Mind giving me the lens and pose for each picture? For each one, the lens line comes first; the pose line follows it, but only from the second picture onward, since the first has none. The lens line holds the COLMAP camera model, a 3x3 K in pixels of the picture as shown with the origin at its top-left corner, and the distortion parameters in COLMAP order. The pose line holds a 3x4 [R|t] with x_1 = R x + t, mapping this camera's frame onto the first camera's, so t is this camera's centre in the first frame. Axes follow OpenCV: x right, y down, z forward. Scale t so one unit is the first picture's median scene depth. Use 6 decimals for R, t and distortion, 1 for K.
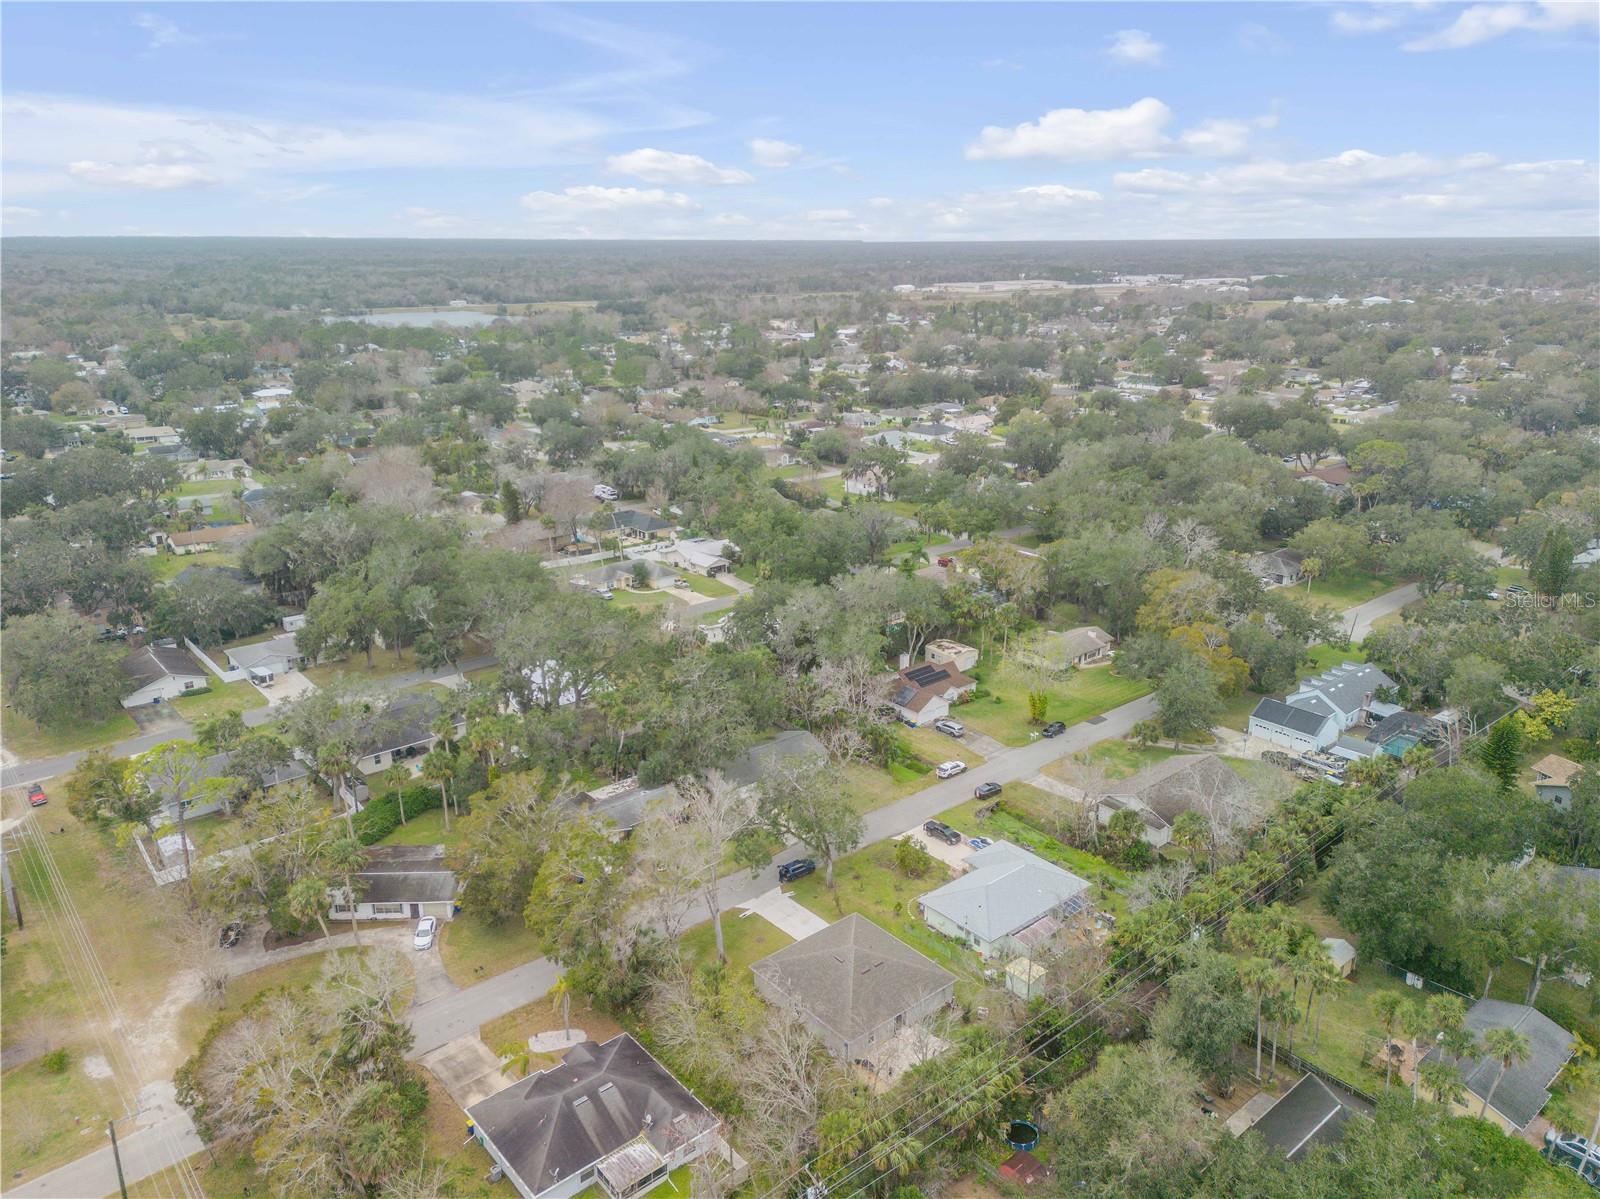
lens RADIAL K [[1201.6, 0, 800.7], [0, 1201.6, 658.0], [0, 0, 1]] dist [0.068467, -0.067551]
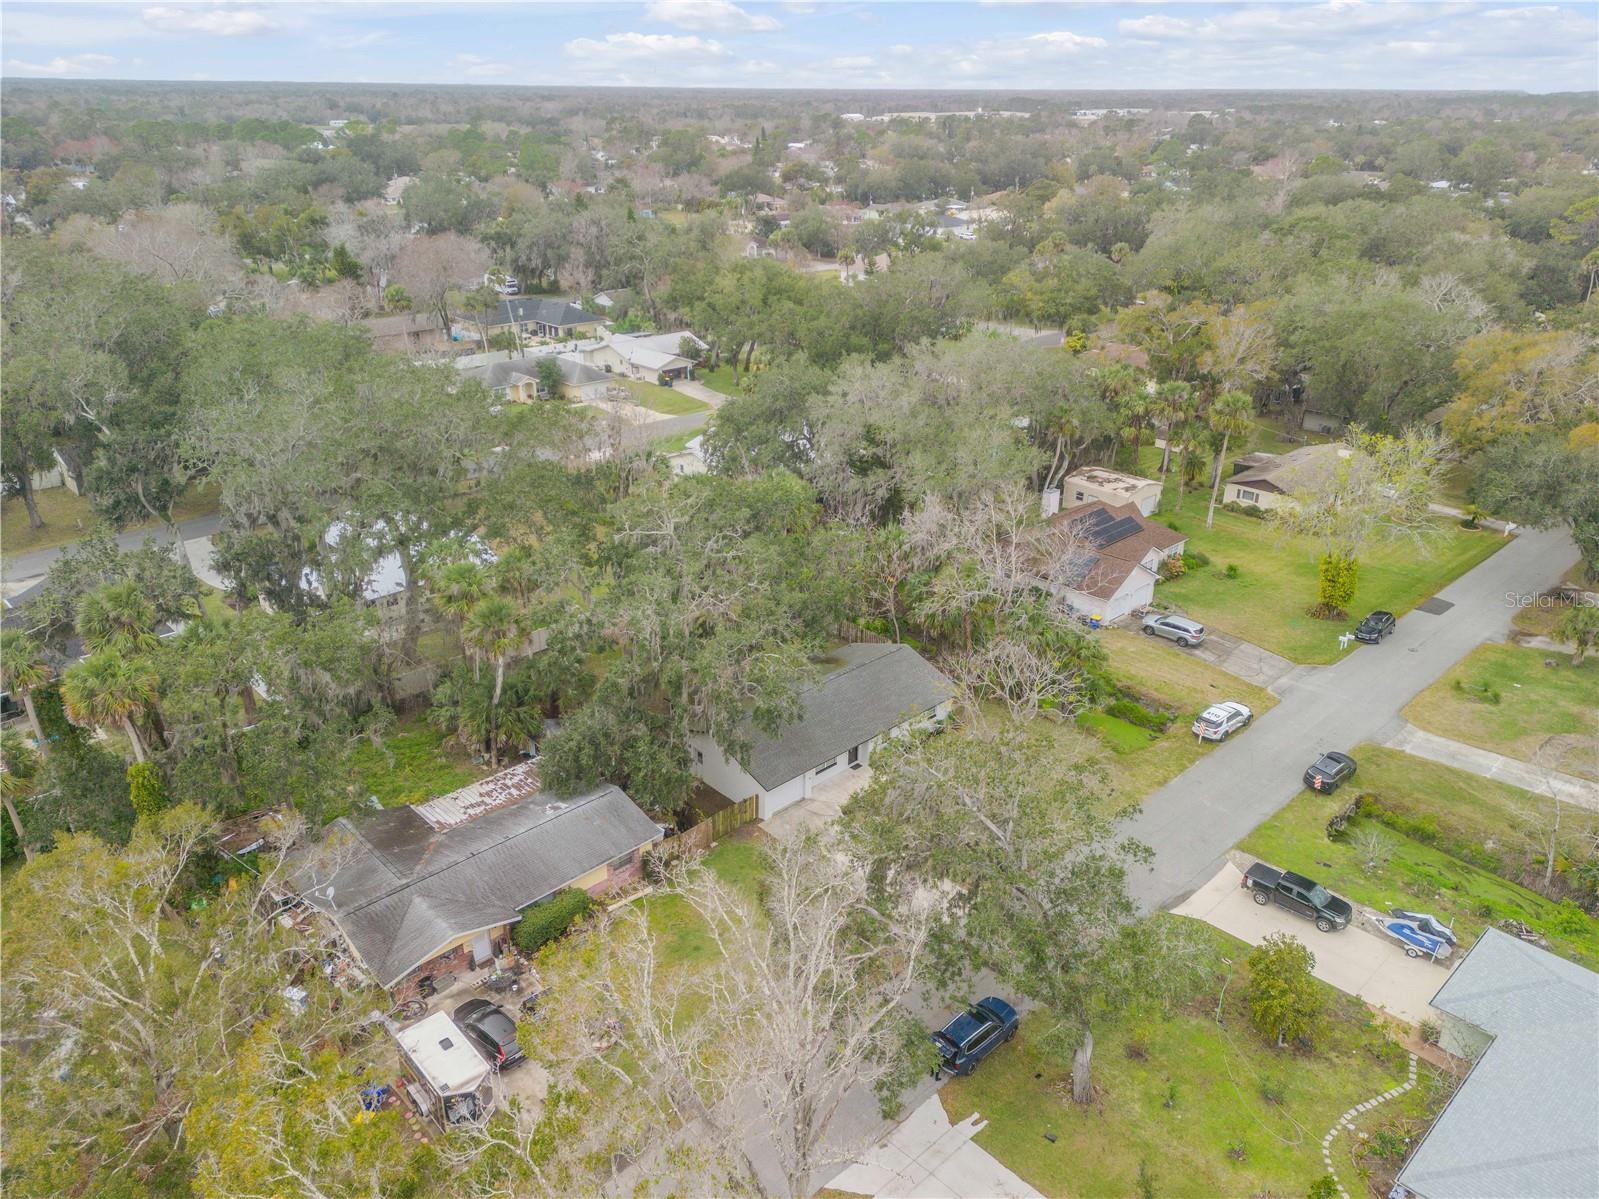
lens RADIAL K [[1142.9, 0, 802.8], [0, 1142.9, 618.5], [0, 0, 1]] dist [0.061765, -0.057912]
pose [[0.997577, -0.019486, 0.066782, -0.059722], [0.014877, 0.997518, 0.068827, 0.018117], [-0.067958, -0.067667, 0.995391, 0.518074]]
